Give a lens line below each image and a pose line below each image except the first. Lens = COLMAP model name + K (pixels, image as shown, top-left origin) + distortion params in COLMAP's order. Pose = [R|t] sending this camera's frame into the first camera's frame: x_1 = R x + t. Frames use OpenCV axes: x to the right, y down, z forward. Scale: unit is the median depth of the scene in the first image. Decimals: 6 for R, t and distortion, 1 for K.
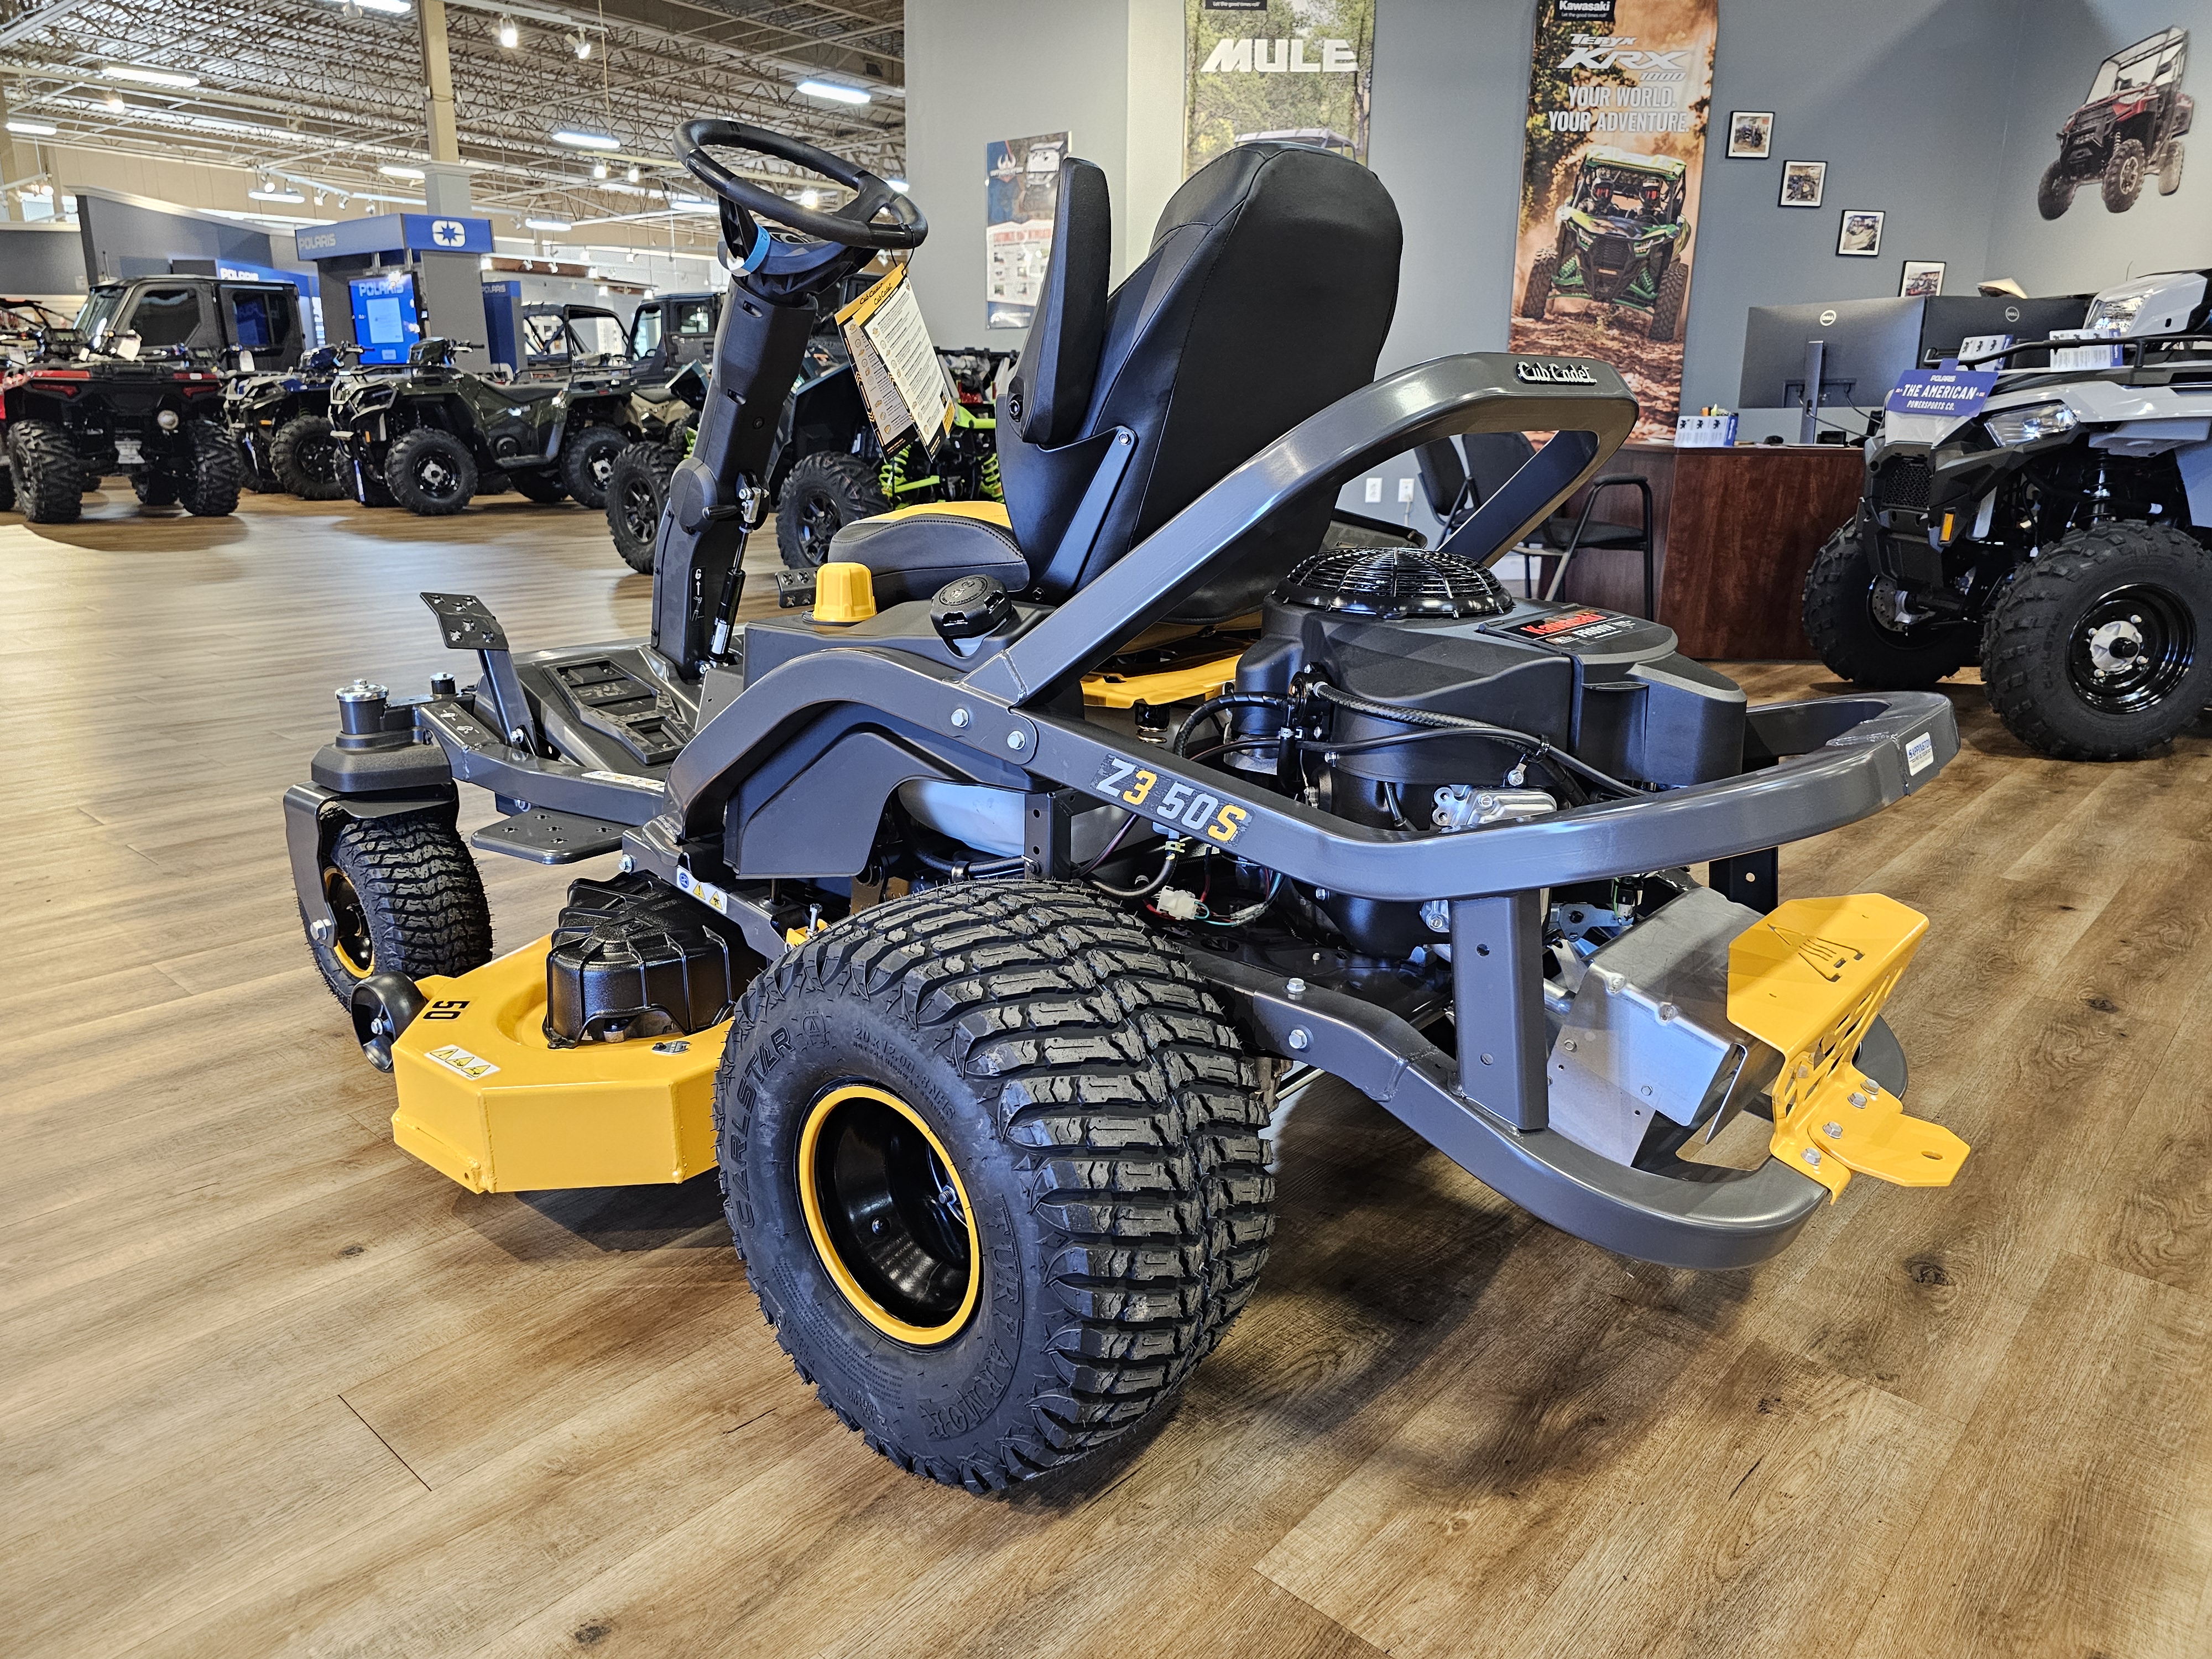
lens RADIAL K [[1492.2, 0, 1120.8], [0, 1492.2, 817.0], [0, 0, 1]] dist [0.035976, -0.033995]
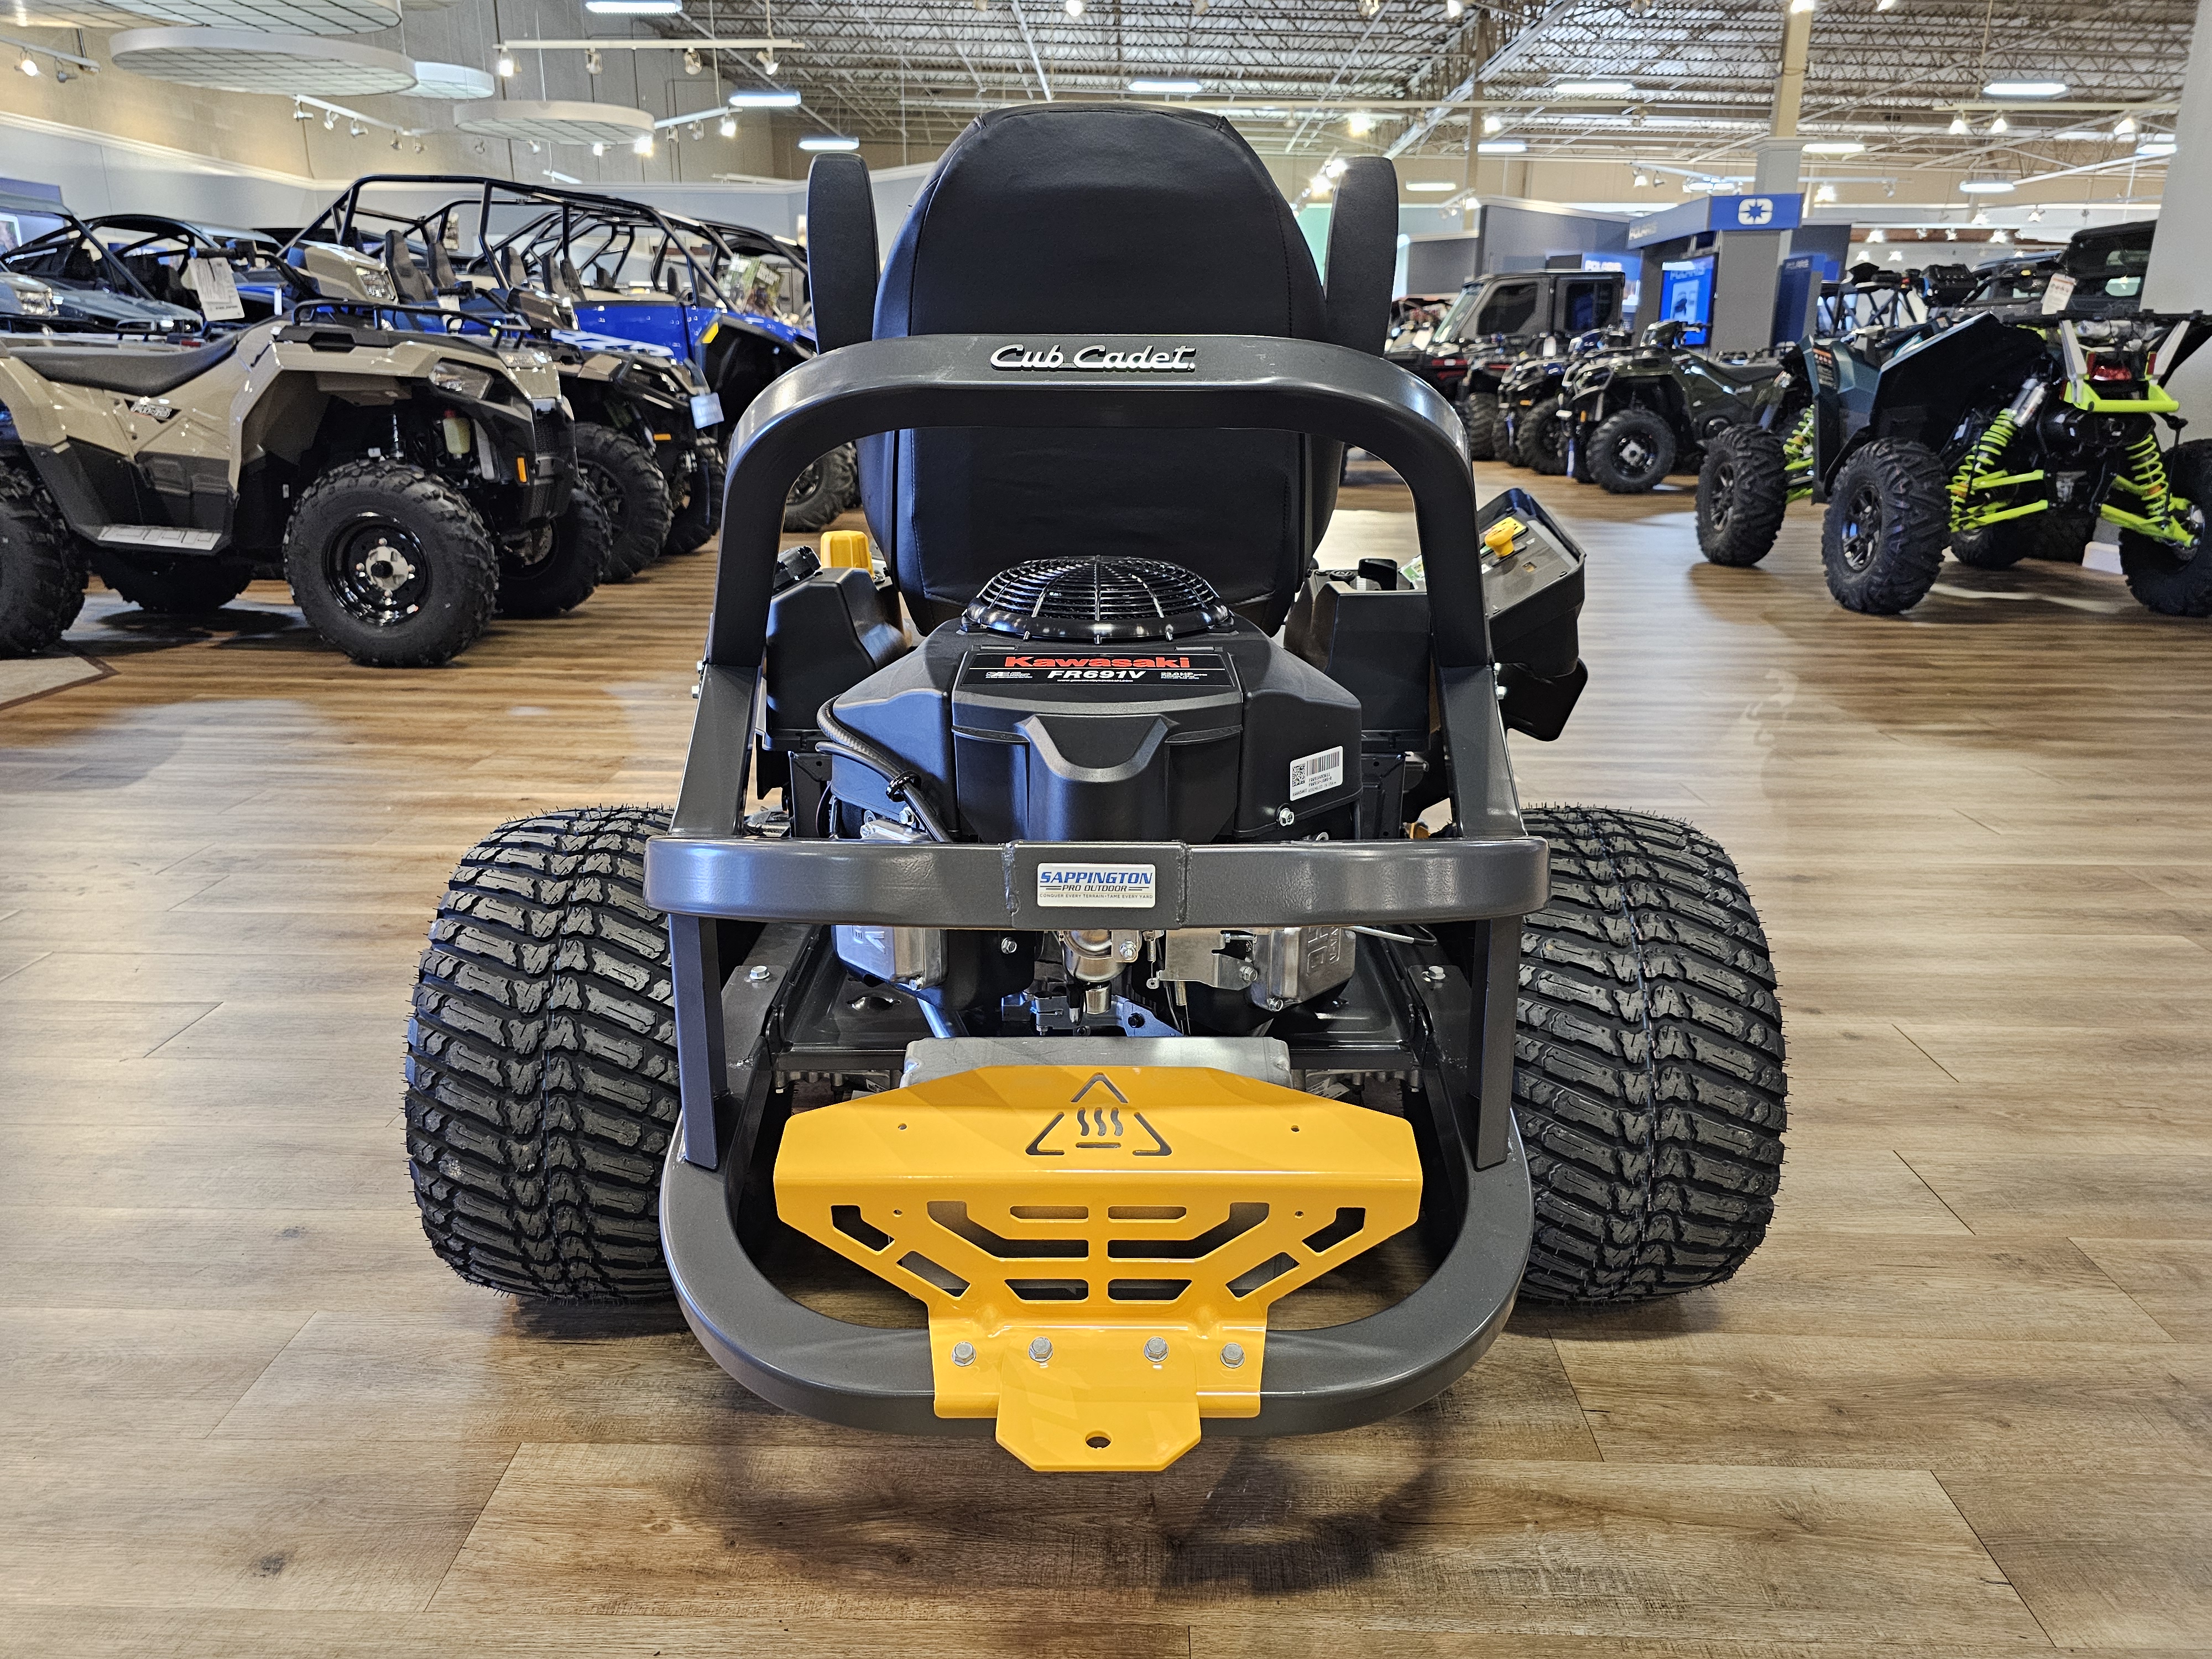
lens RADIAL K [[1492.2, 0, 1114.3], [0, 1492.2, 838.2], [0, 0, 1]] dist [0.035976, -0.033995]
pose [[0.646651, 0.219948, -0.730387, 0.097742], [-0.201019, 0.972816, 0.114981, -0.013821], [0.735822, 0.072469, 0.673287, 0.048374]]
